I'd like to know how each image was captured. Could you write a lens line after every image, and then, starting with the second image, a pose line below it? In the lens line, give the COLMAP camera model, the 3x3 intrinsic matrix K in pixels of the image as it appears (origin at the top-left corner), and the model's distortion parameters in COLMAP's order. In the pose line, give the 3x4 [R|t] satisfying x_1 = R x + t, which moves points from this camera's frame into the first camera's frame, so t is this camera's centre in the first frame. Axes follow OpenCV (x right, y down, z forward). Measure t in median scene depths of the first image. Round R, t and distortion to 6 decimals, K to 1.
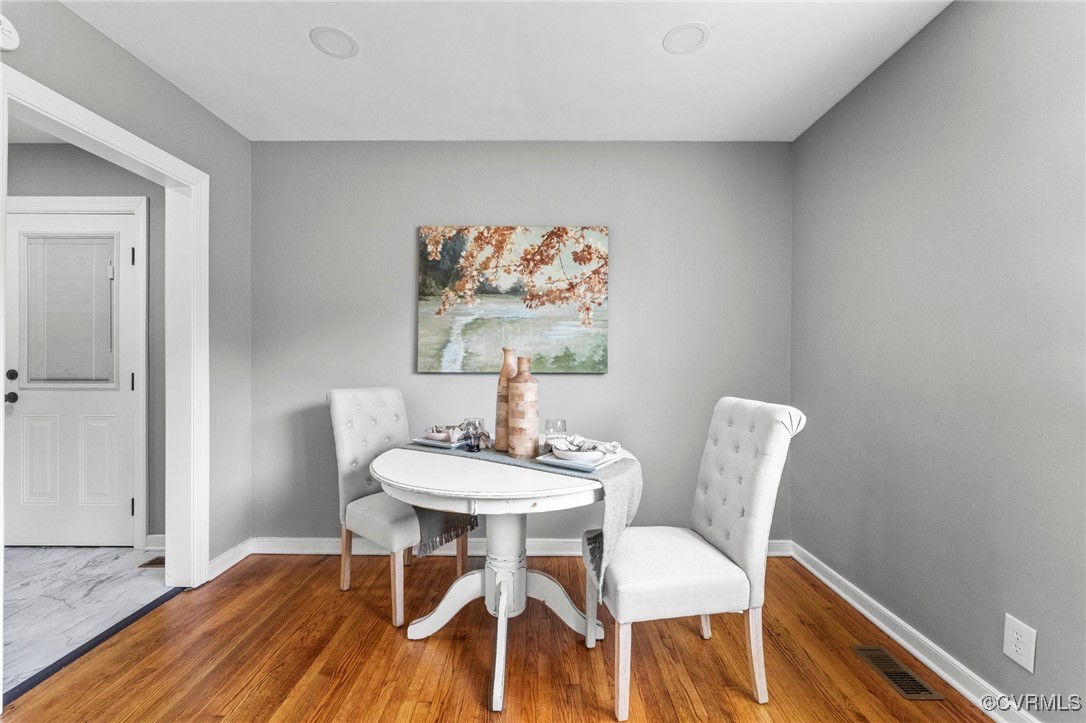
lens RADIAL K [[441.1, 0, 541.7], [0, 441.1, 360.6], [0, 0, 1]] dist [-0.001430, -0.000690]
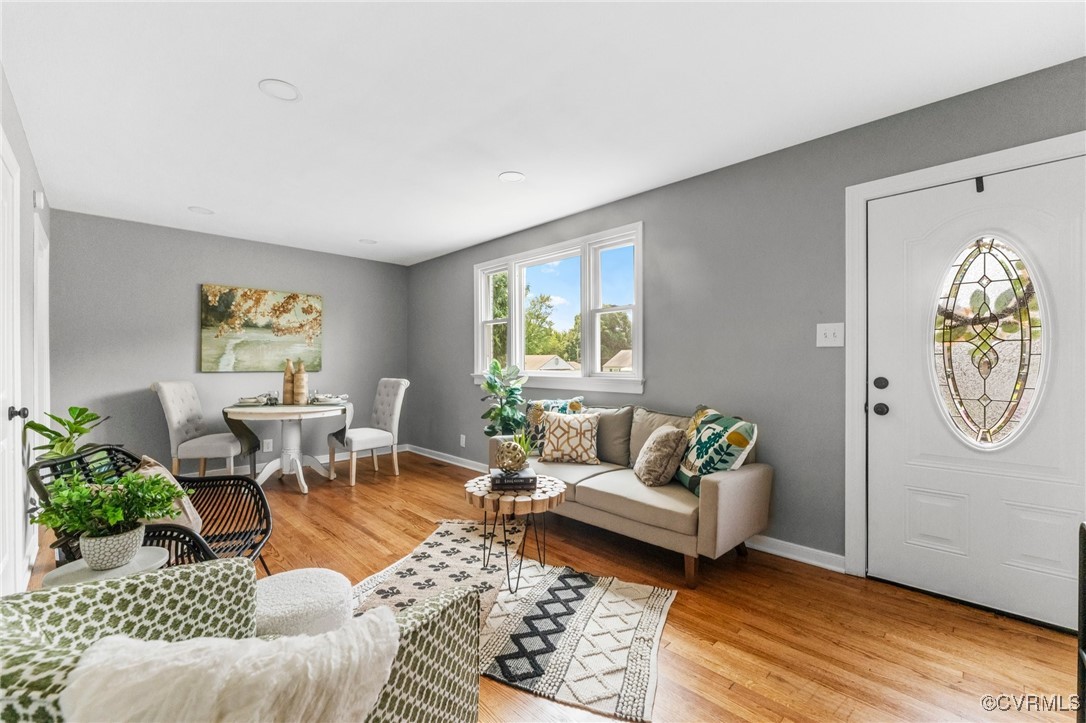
lens RADIAL K [[441.1, 0, 542.2], [0, 441.1, 362.1], [0, 0, 1]] dist [-0.001430, -0.000690]
pose [[0.696037, -0.001156, 0.718005, -0.579299], [0.004600, 0.999985, -0.002849, -0.000003], [-0.717991, 0.005286, 0.696033, -1.081962]]
